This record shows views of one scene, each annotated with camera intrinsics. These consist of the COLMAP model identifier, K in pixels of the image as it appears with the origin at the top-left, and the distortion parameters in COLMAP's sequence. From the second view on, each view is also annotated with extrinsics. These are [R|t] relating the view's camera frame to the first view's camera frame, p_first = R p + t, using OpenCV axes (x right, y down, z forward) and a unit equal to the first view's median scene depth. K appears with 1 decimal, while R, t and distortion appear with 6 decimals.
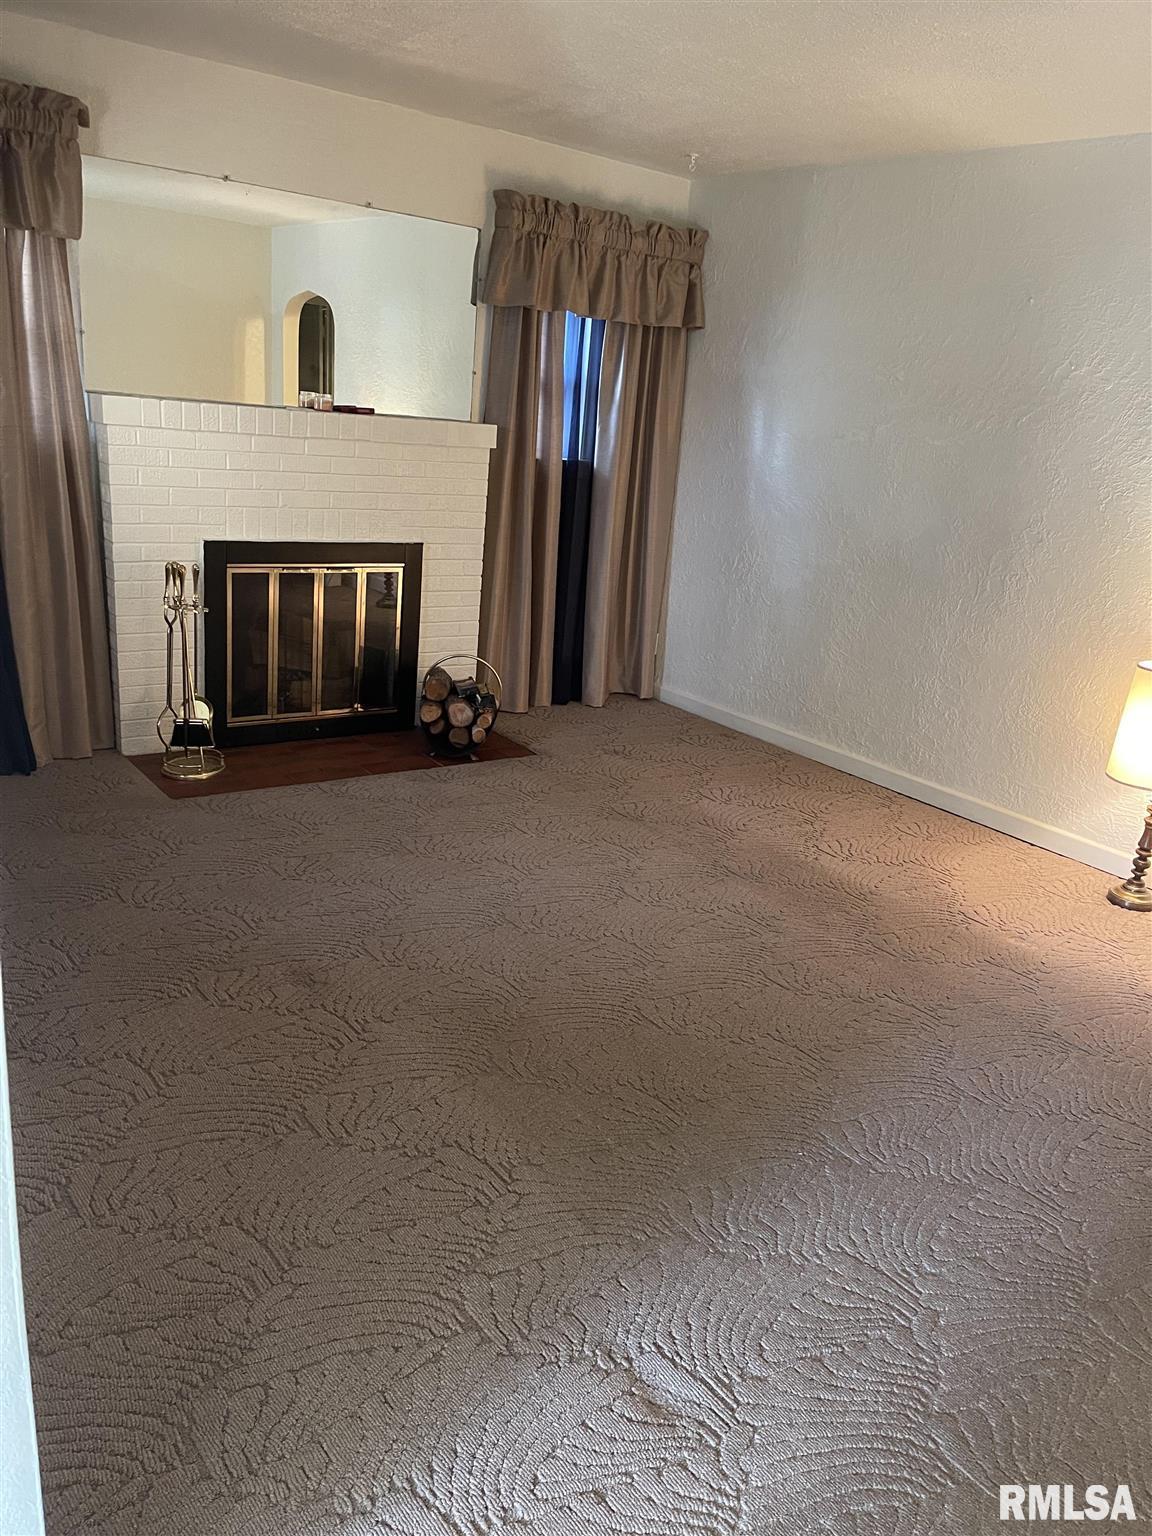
lens RADIAL K [[1154.5, 0, 581.0], [0, 1154.5, 778.8], [0, 0, 1]] dist [0.076350, -0.102492]
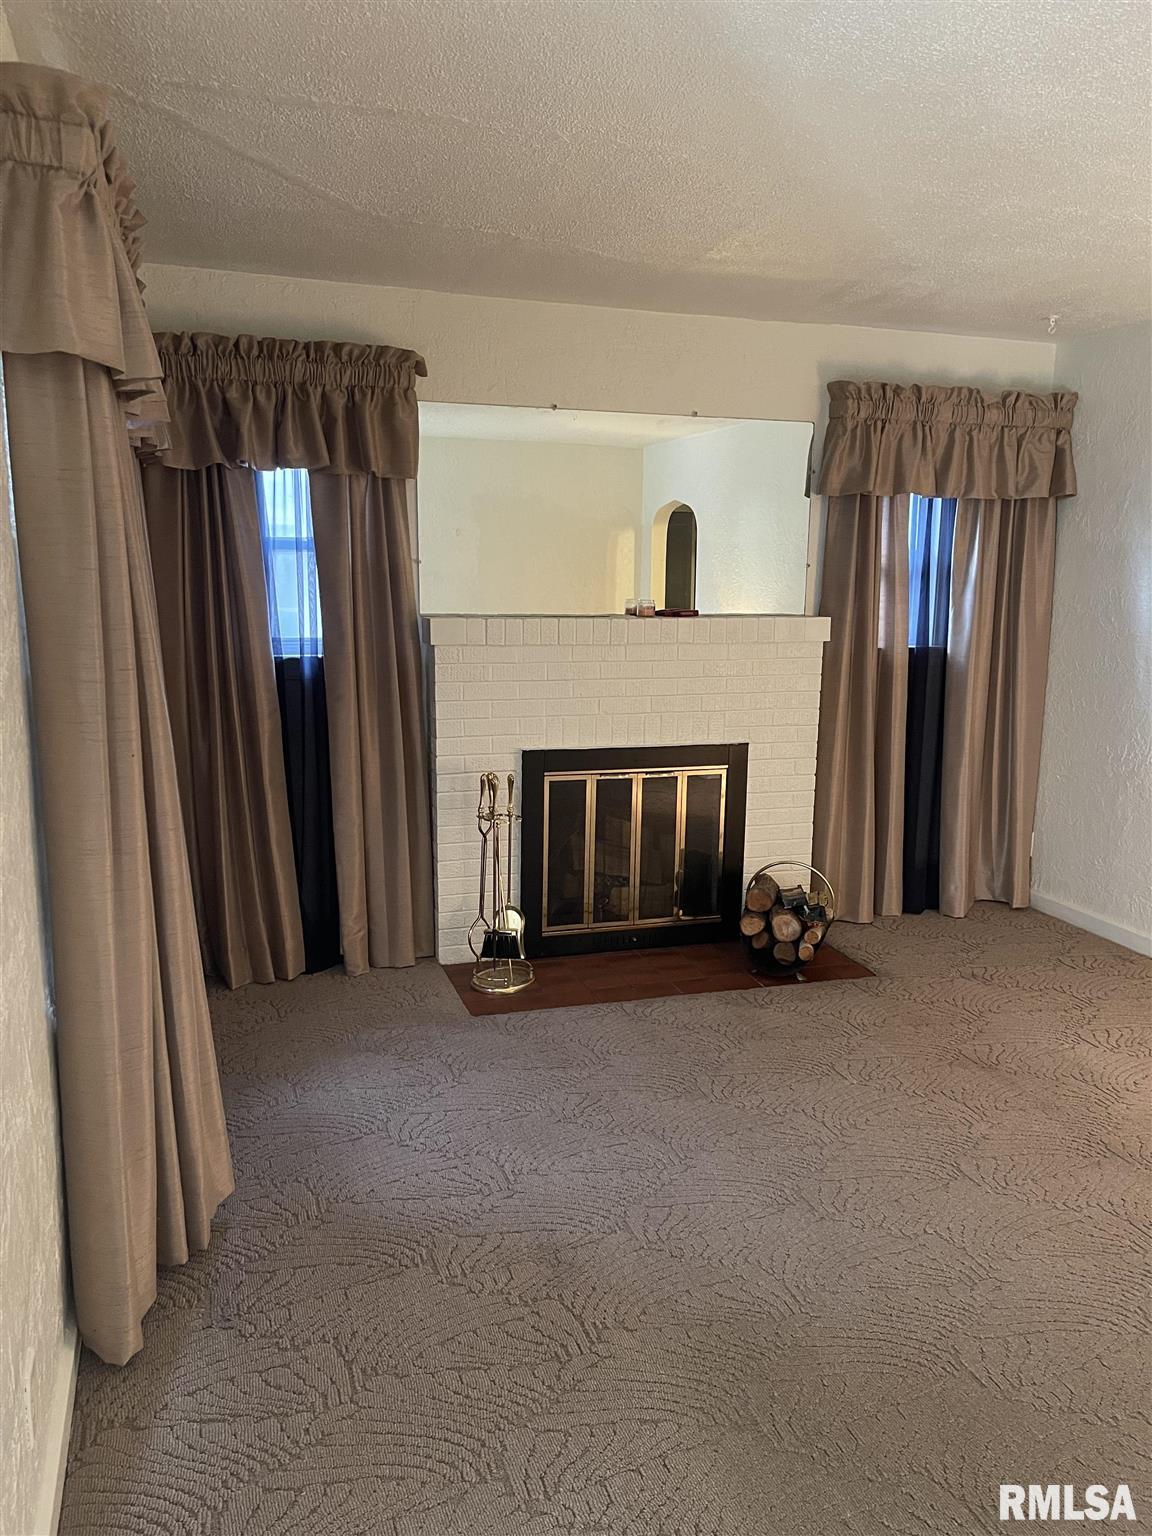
lens RADIAL K [[1154.5, 0, 581.0], [0, 1154.5, 778.8], [0, 0, 1]] dist [0.076350, -0.102492]
pose [[0.942564, -0.016274, -0.333630, 0.048843], [-0.034784, 0.988600, -0.146493, -0.032646], [0.332211, 0.149684, 0.931252, 0.085551]]
